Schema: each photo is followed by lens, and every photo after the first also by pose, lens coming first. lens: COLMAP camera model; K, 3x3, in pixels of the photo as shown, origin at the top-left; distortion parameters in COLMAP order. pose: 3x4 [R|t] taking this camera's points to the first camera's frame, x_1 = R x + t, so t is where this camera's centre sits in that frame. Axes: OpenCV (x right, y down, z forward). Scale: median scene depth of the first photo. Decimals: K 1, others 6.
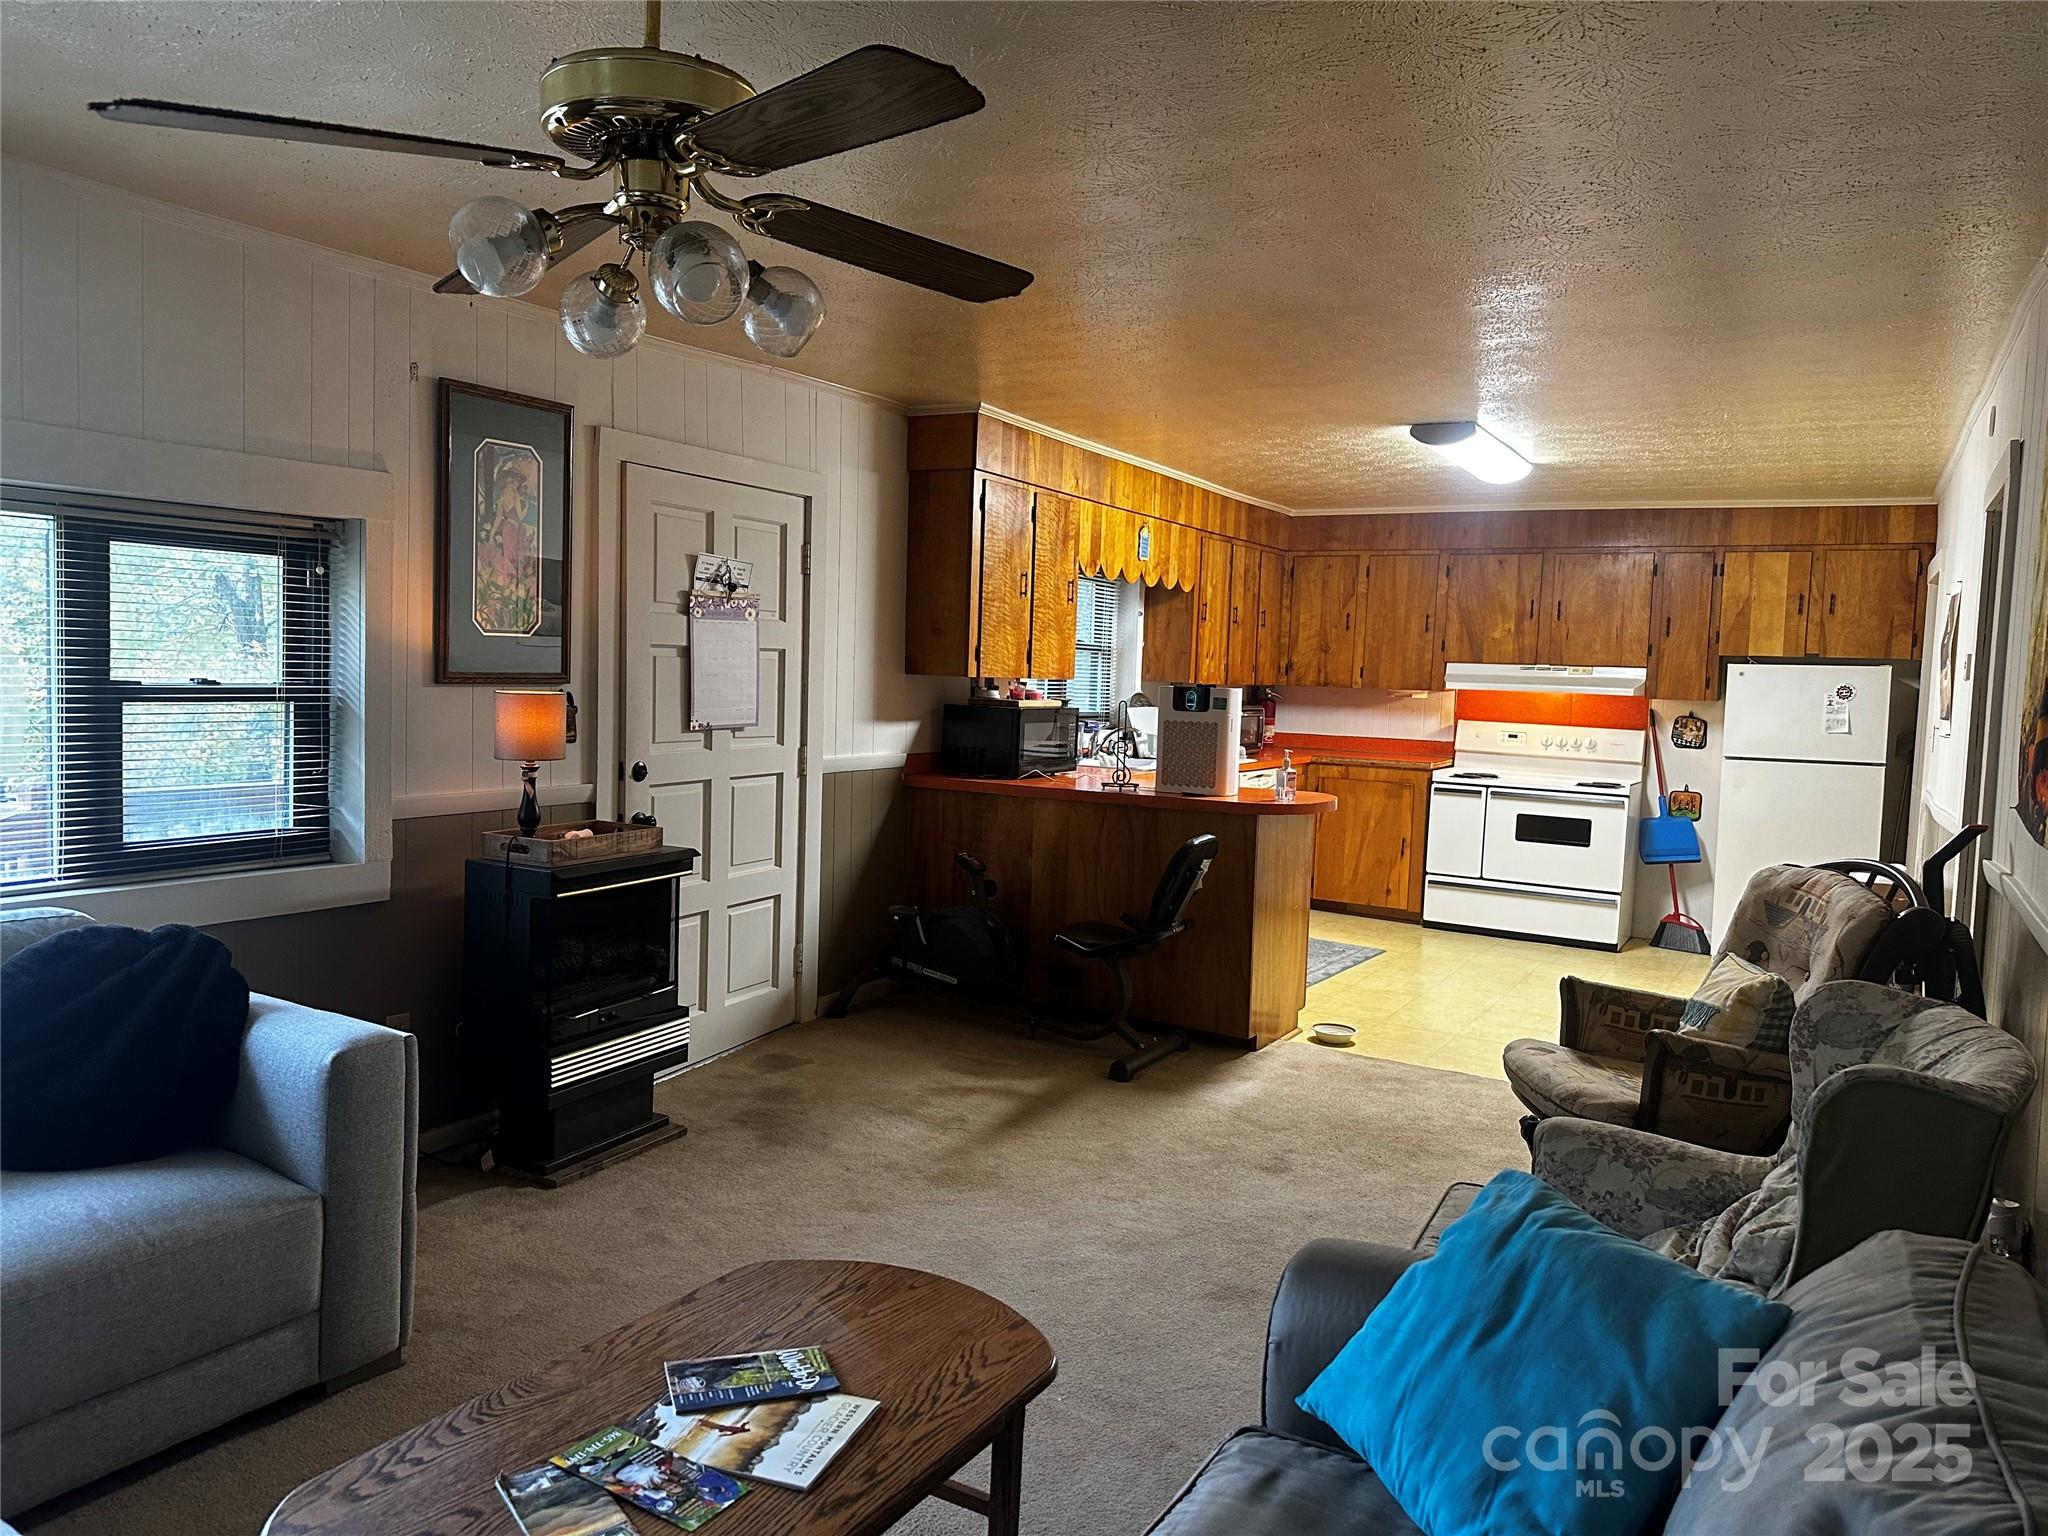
lens RADIAL K [[1430.1, 0, 1012.9], [0, 1430.1, 770.6], [0, 0, 1]] dist [0.095933, -0.127403]
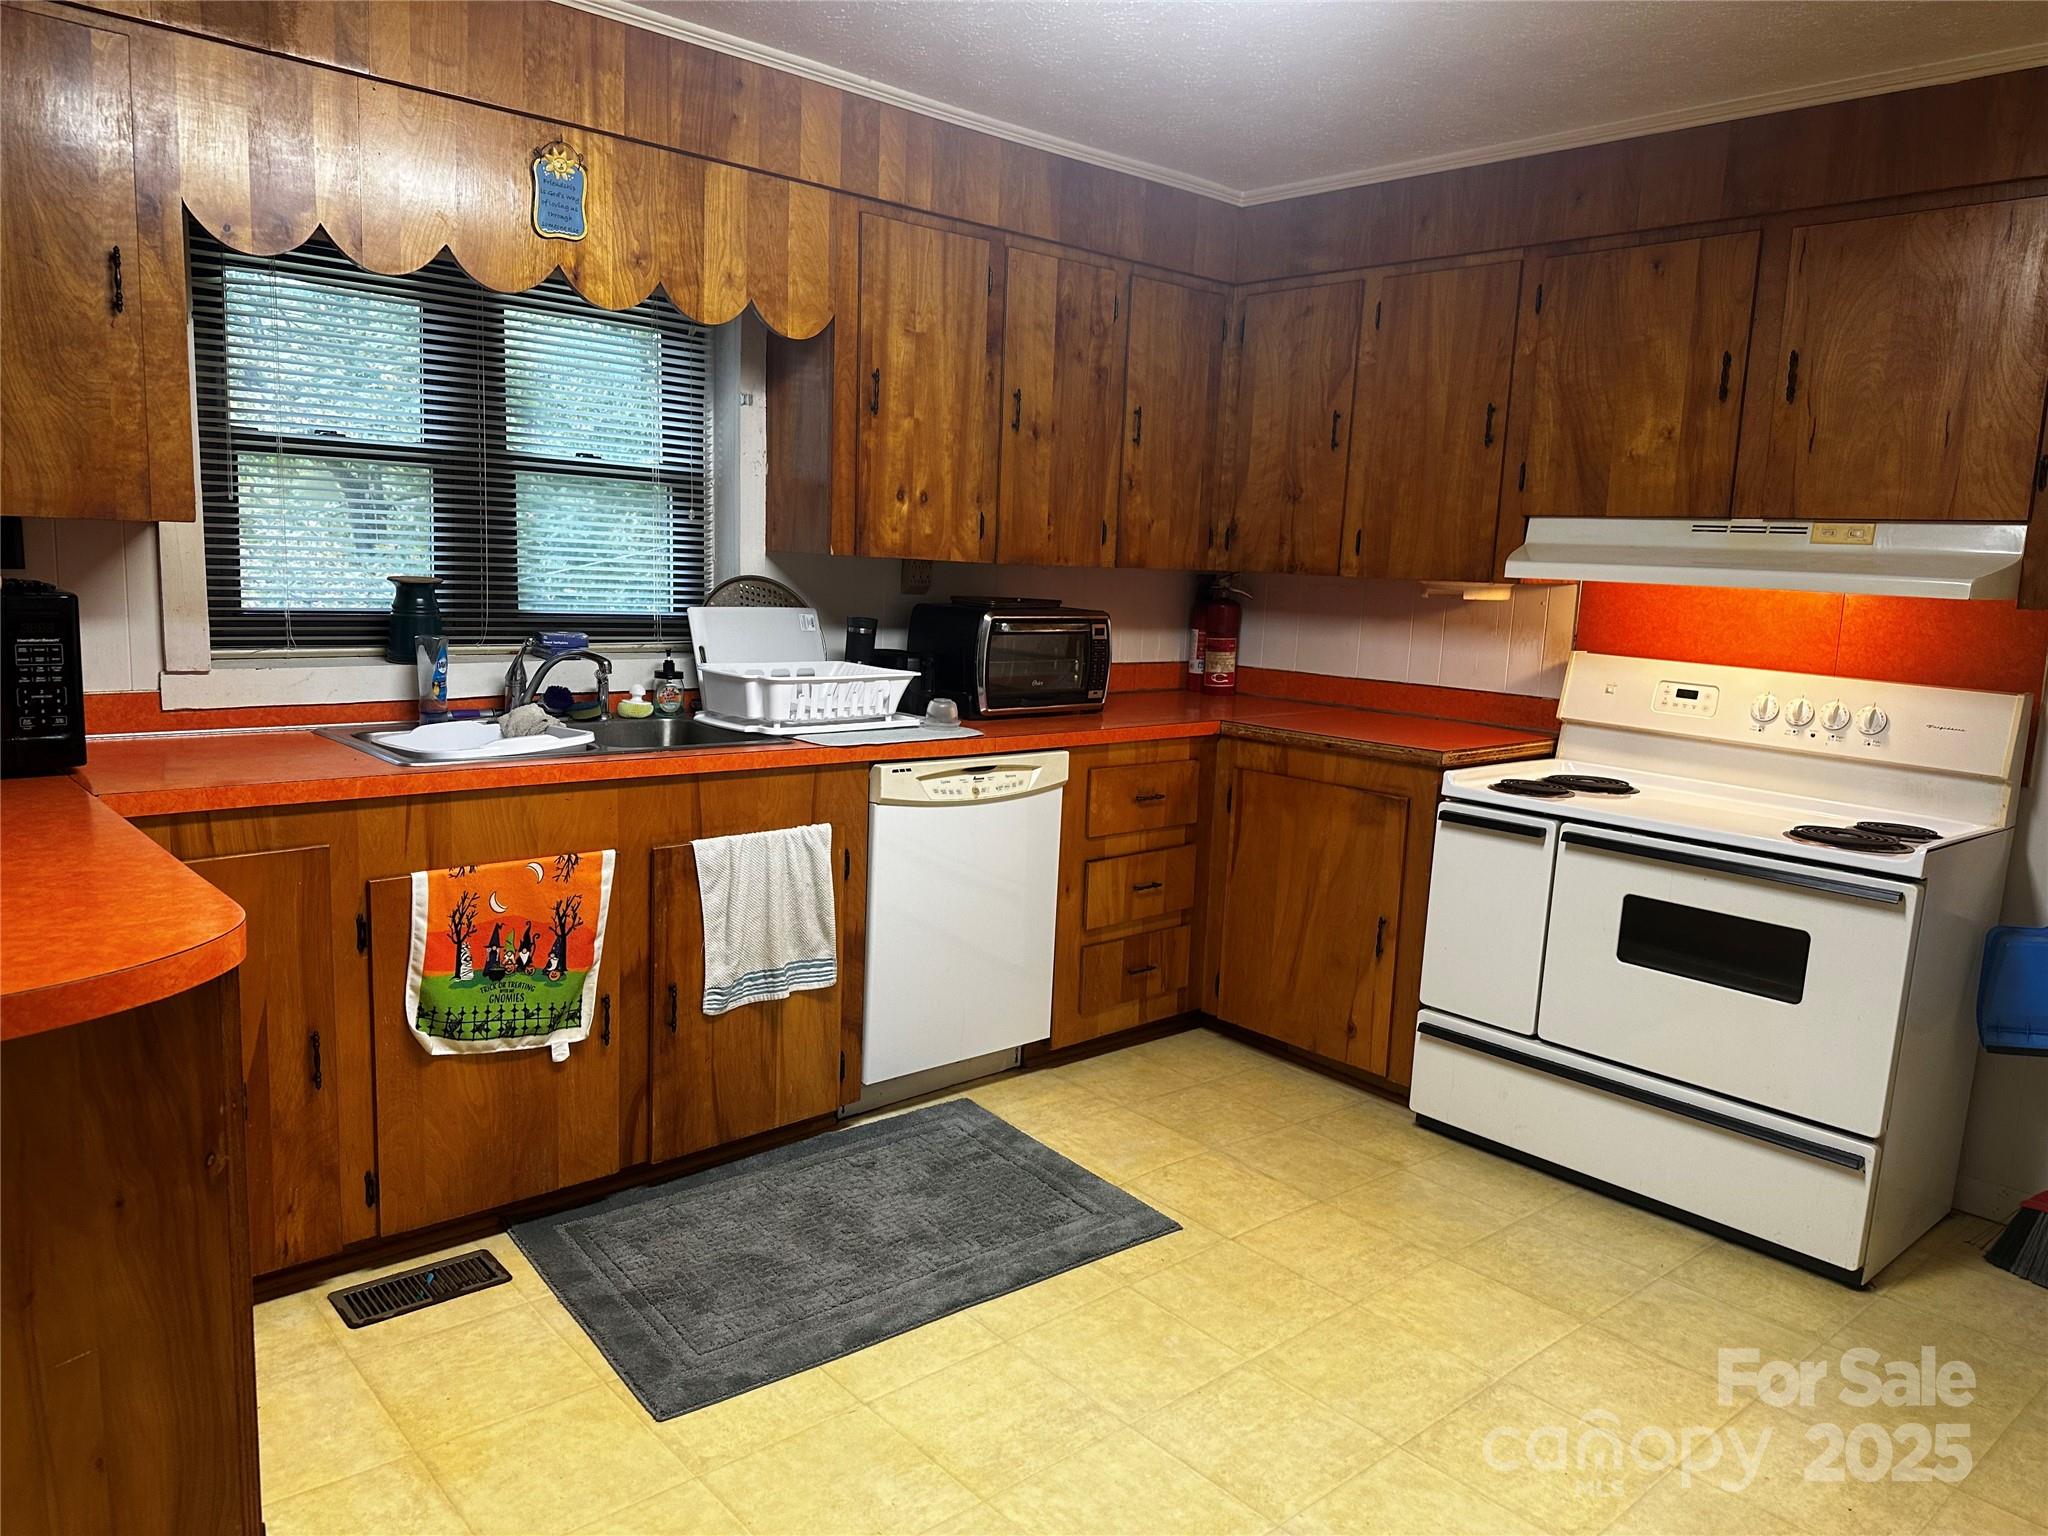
lens RADIAL K [[1430.1, 0, 1012.9], [0, 1430.1, 770.6], [0, 0, 1]] dist [0.095933, -0.127403]
pose [[0.950171, 0.052596, -0.307261, 0.620720], [-0.032565, 0.997018, 0.069963, -0.052537], [0.310025, -0.056470, 0.949050, 1.142630]]
